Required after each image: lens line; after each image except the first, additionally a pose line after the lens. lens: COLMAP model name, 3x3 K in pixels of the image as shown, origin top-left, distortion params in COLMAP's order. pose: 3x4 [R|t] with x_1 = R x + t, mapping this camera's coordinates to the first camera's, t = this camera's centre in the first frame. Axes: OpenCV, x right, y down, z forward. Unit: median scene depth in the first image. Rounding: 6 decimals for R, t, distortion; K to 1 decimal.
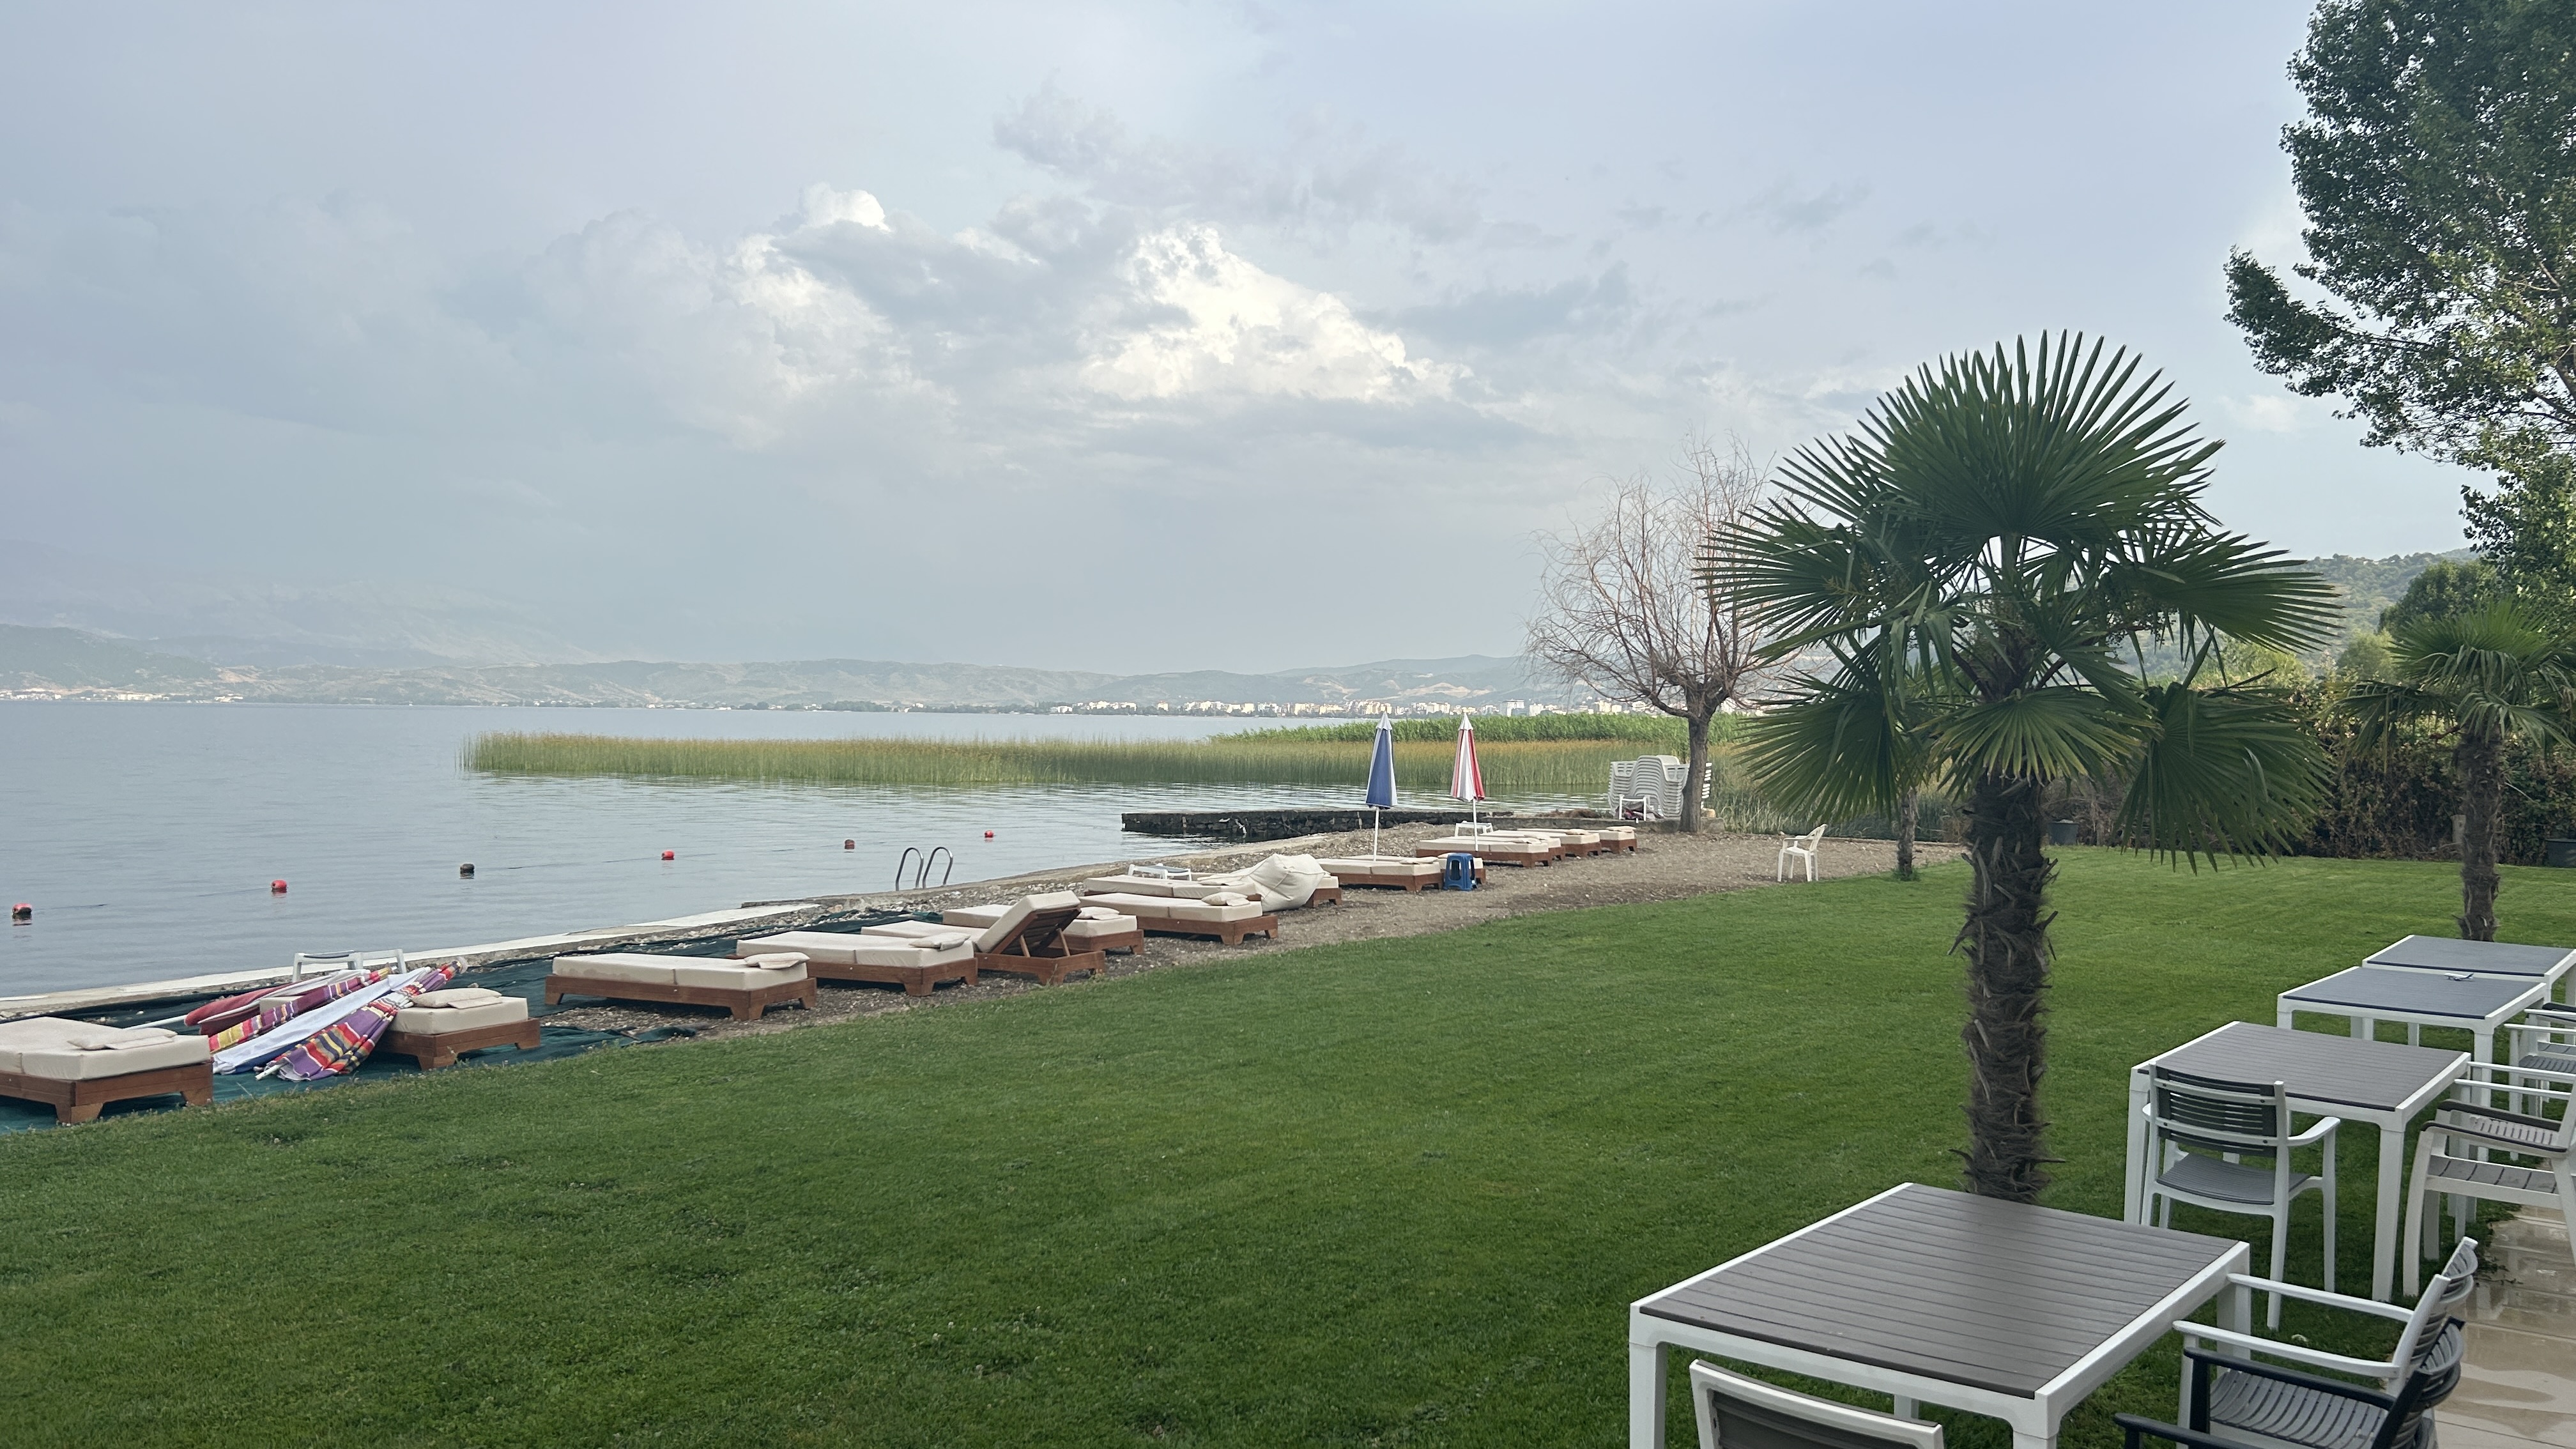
lens RADIAL K [[1931.4, 0, 1300.1], [0, 1931.4, 721.1], [0, 0, 1]] dist [0.057405, -0.065031]
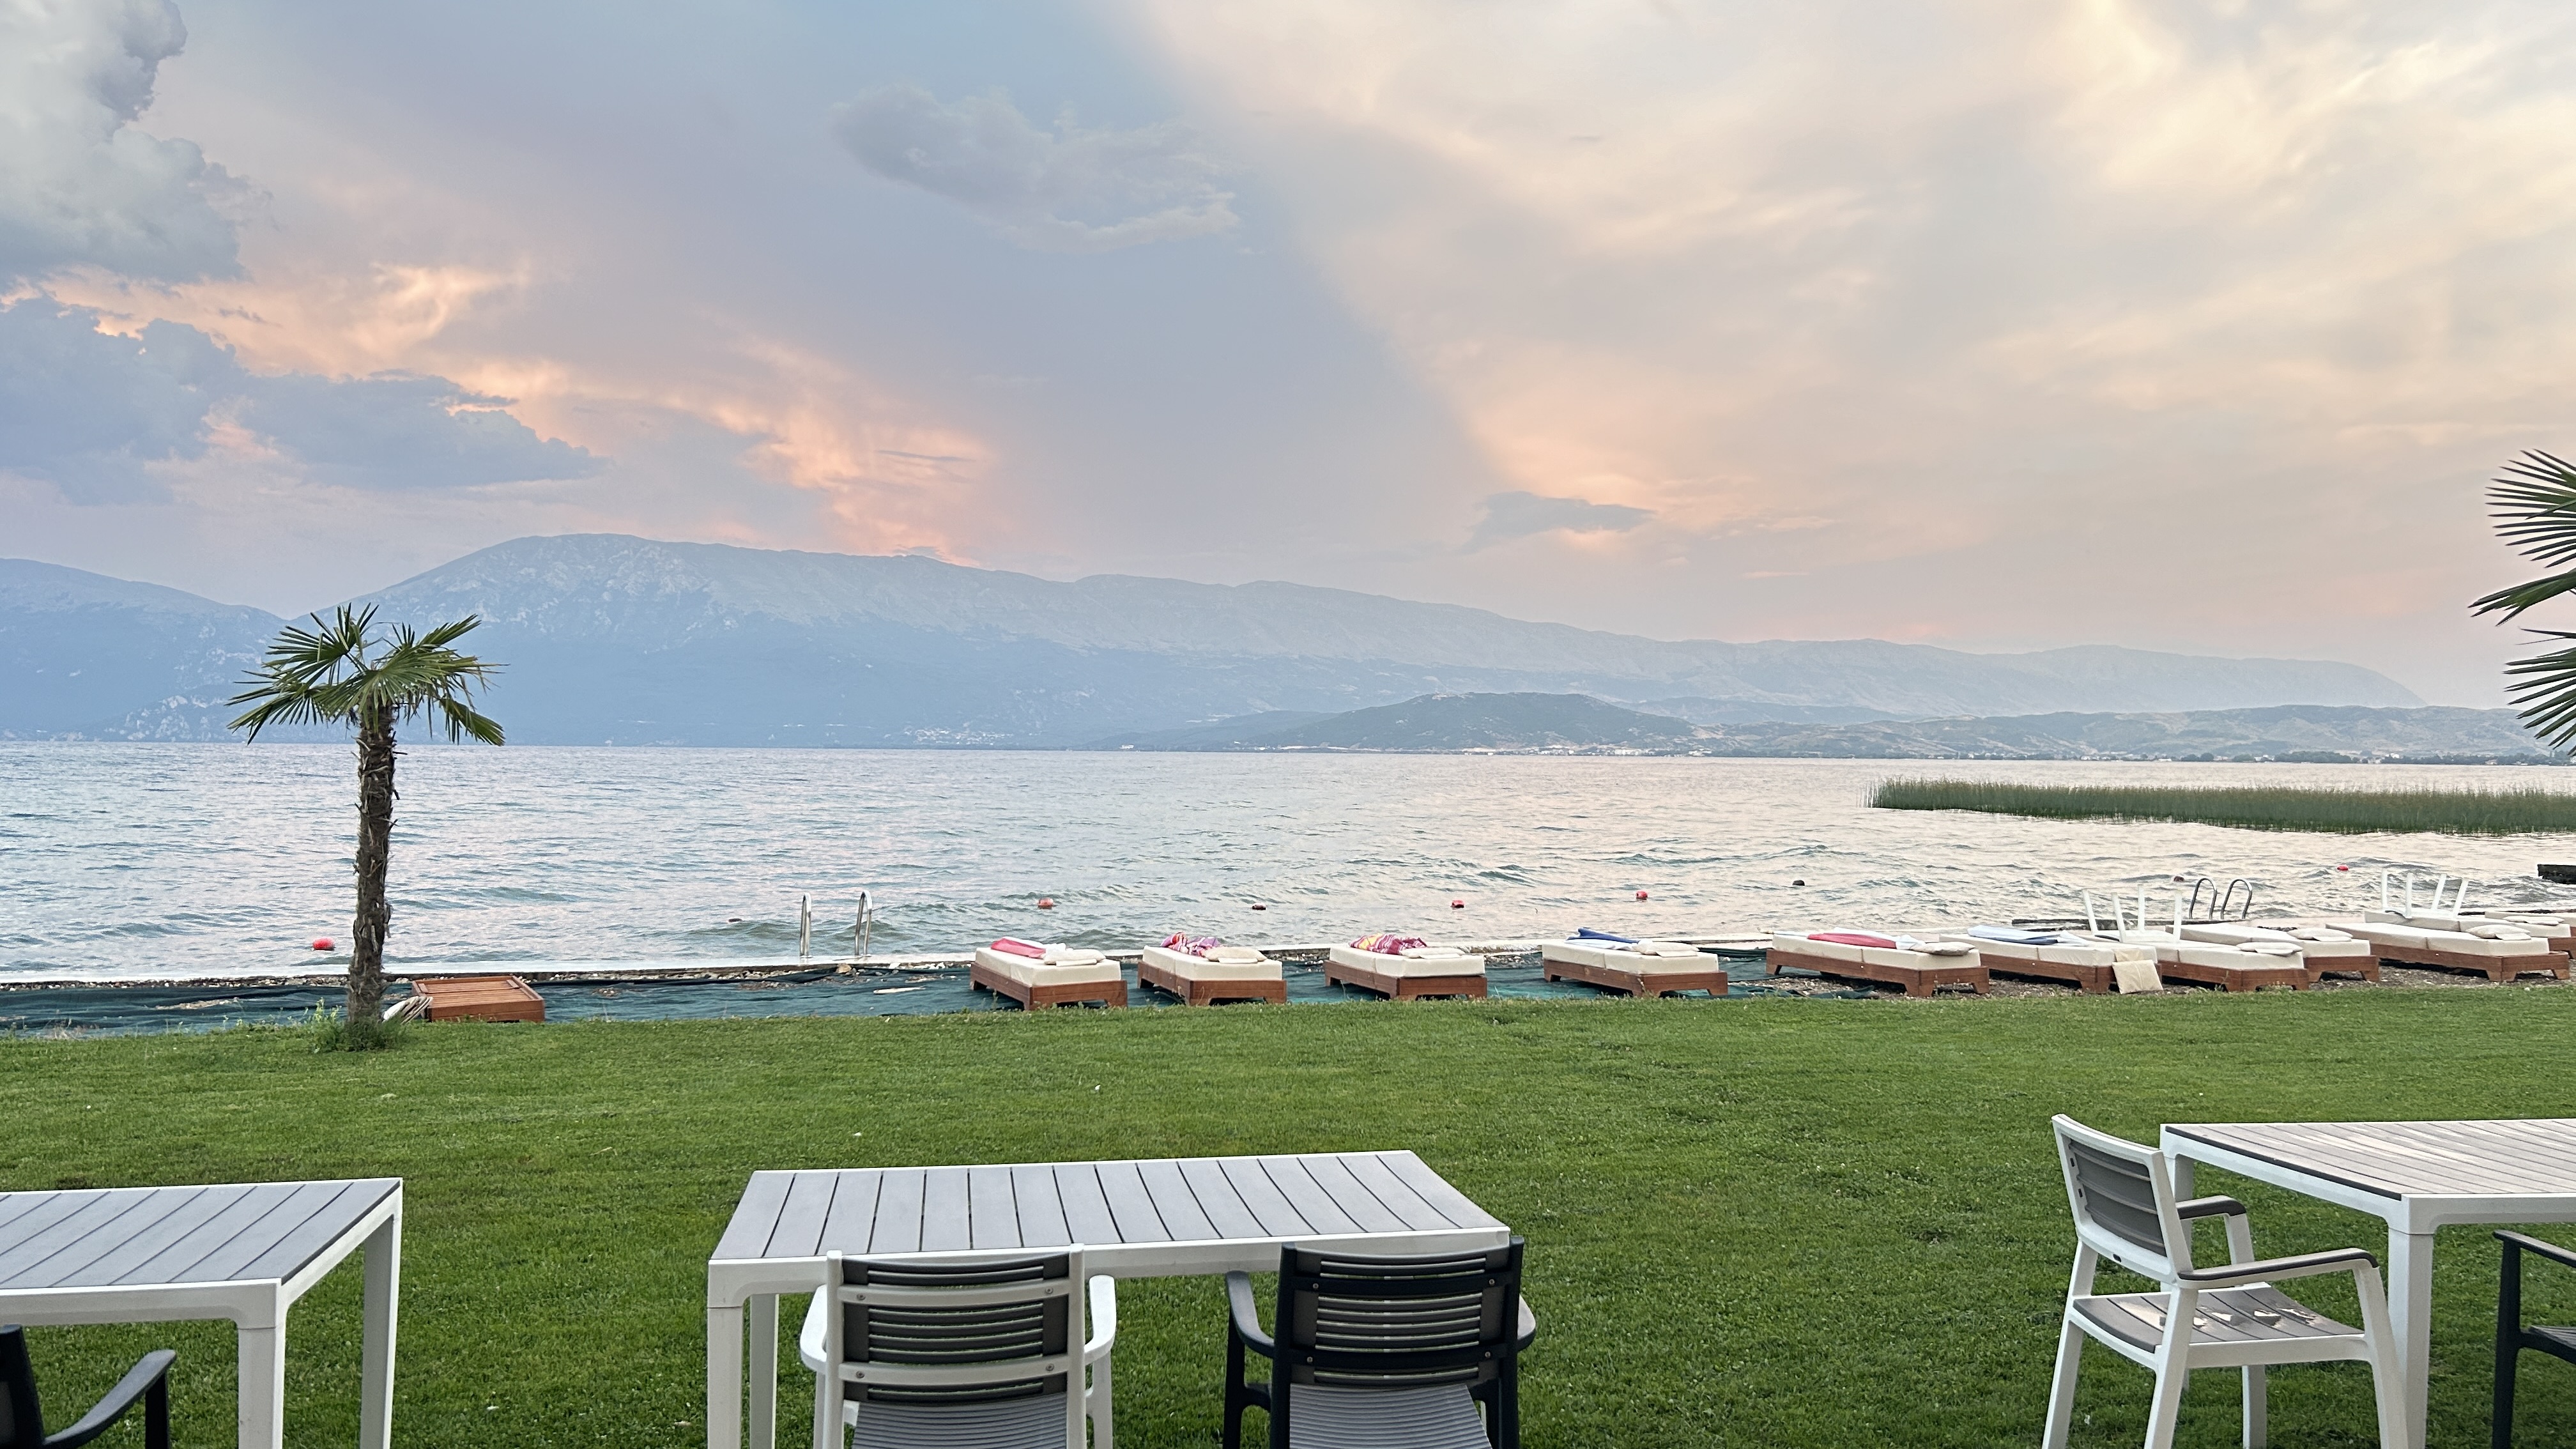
lens RADIAL K [[1928.1, 0, 1302.8], [0, 1928.1, 722.4], [0, 0, 1]] dist [0.061000, -0.071870]
pose [[0.760951, -0.016822, -0.648591, 0.178749], [-0.000301, 0.999655, -0.026281, 0.024124], [0.648809, 0.020194, 0.760684, -0.096481]]
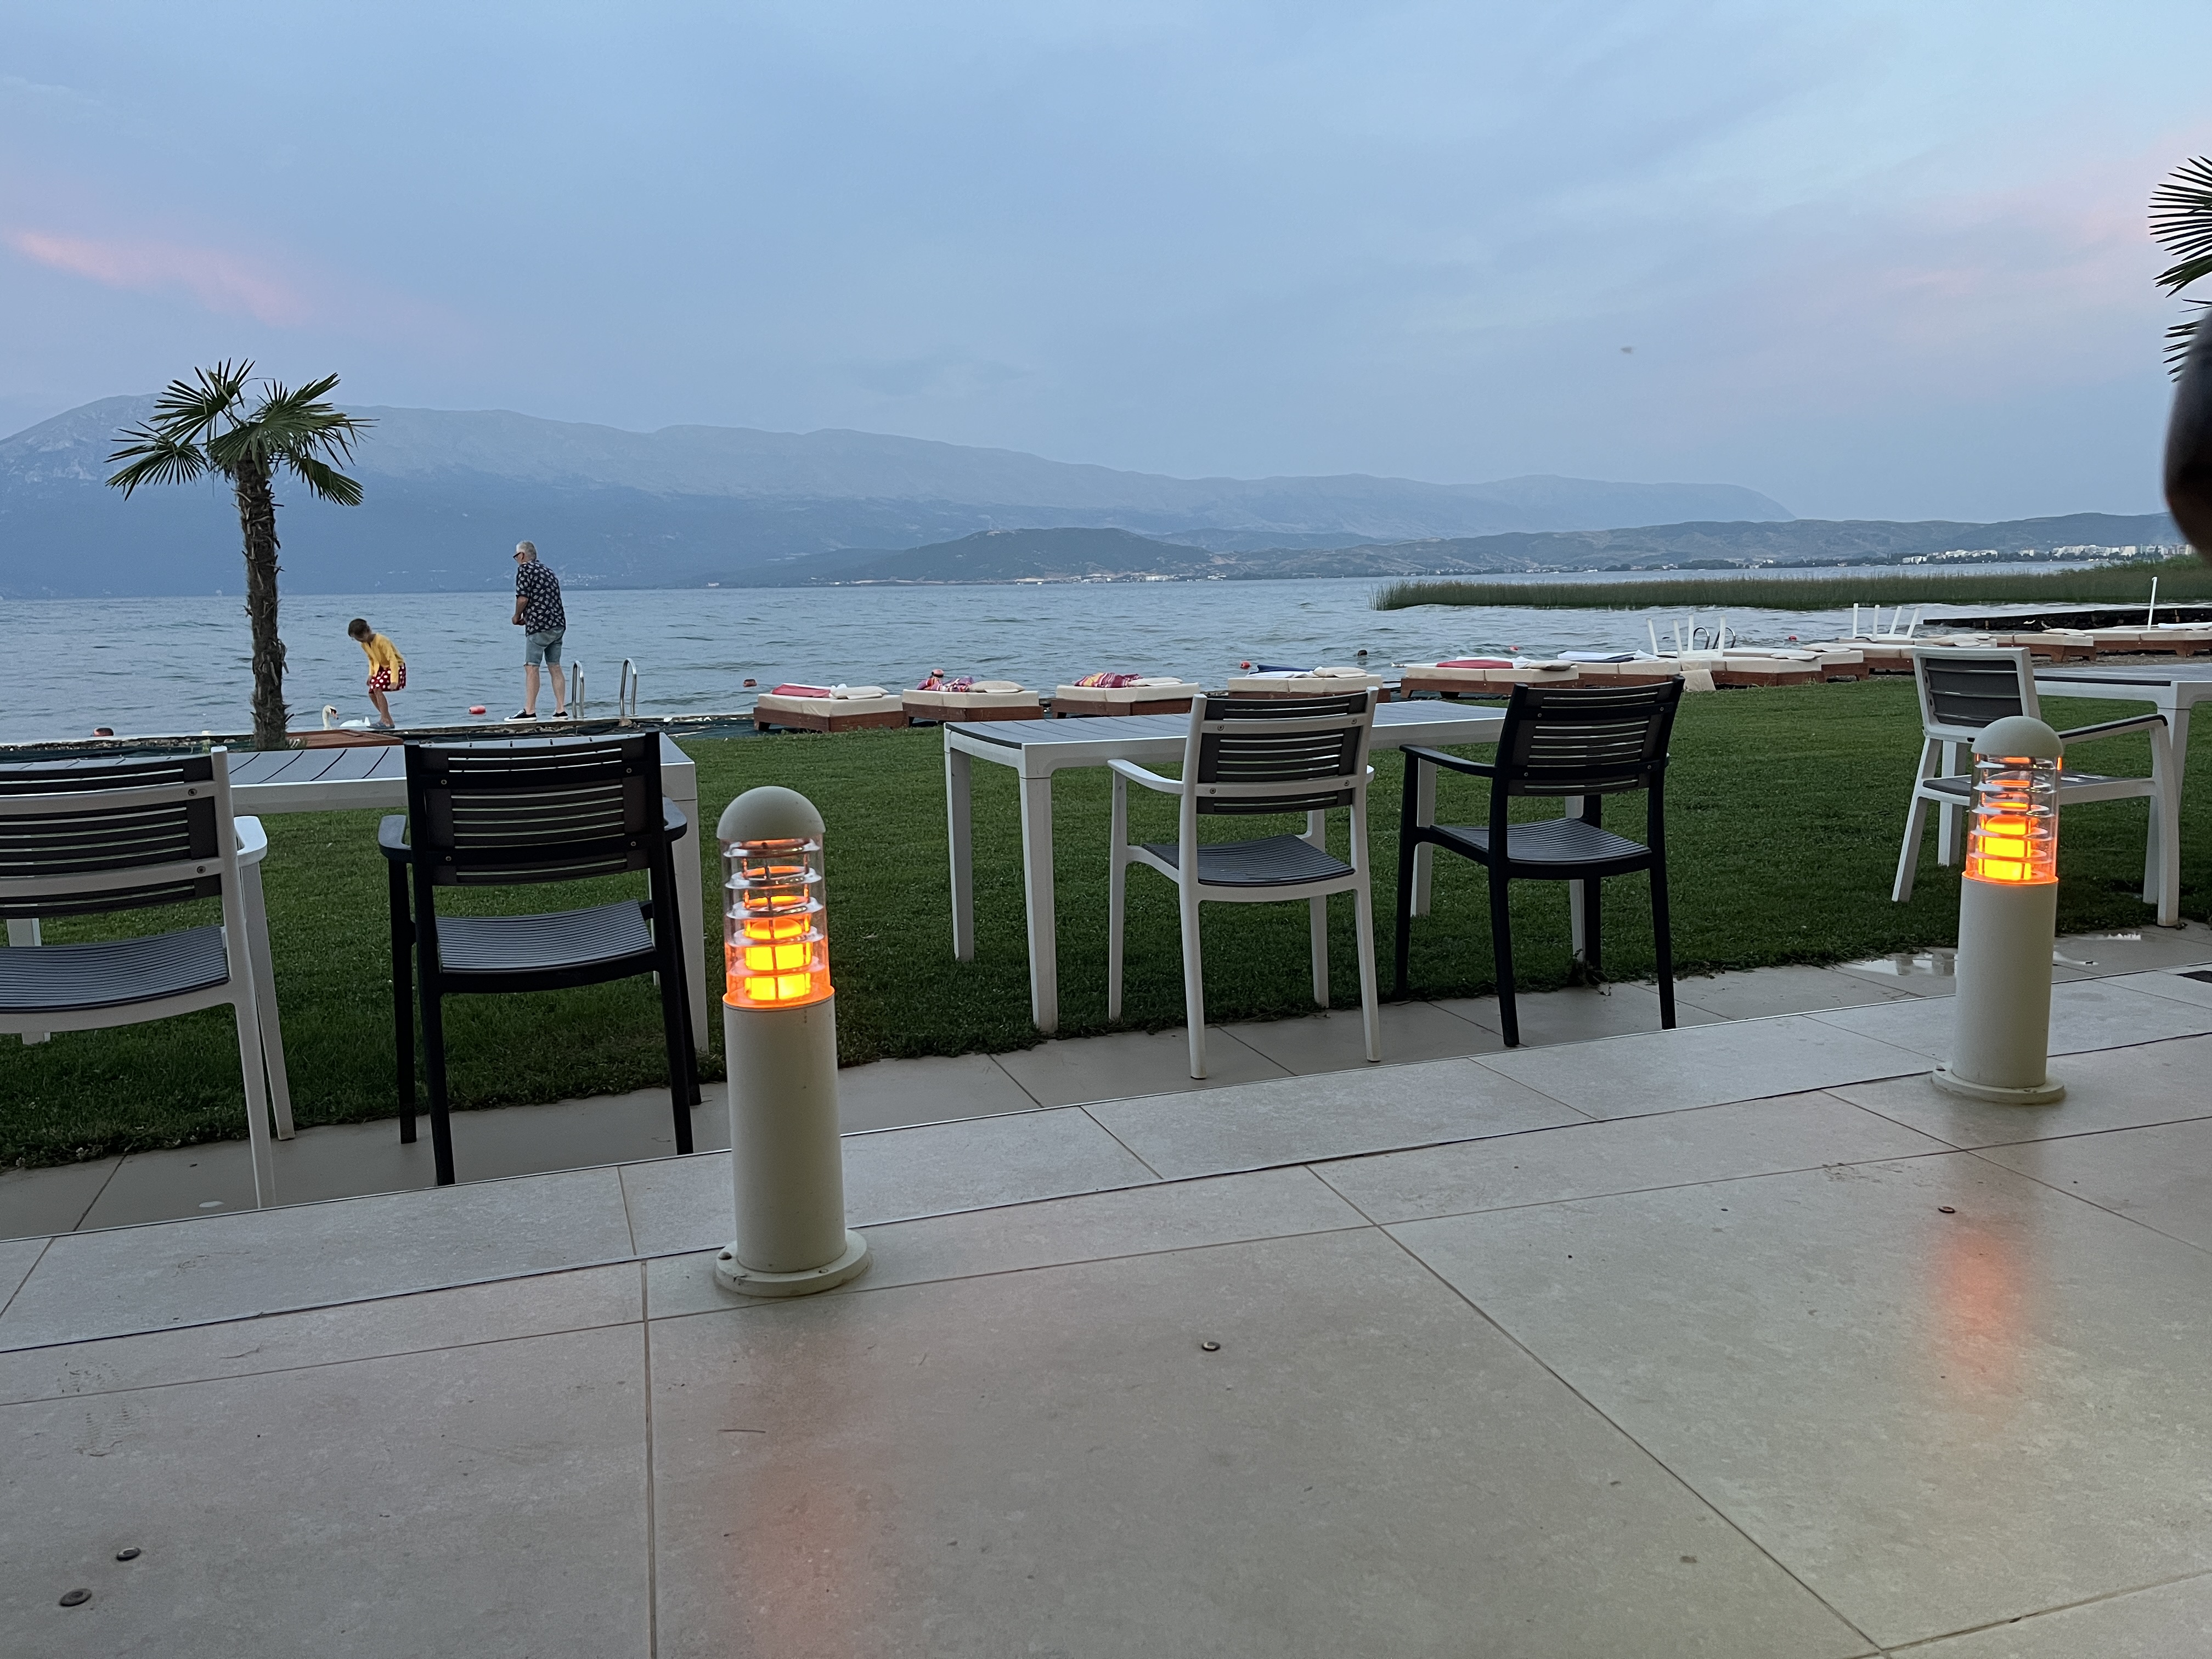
lens RADIAL K [[1663.5, 0, 1111.1], [0, 1663.5, 828.5], [0, 0, 1]] dist [0.069082, -0.082783]
pose [[0.844226, 0.048607, -0.533779, 0.107488], [0.029368, 0.990188, 0.136617, 0.068622], [0.535182, -0.131012, 0.834516, -0.182892]]
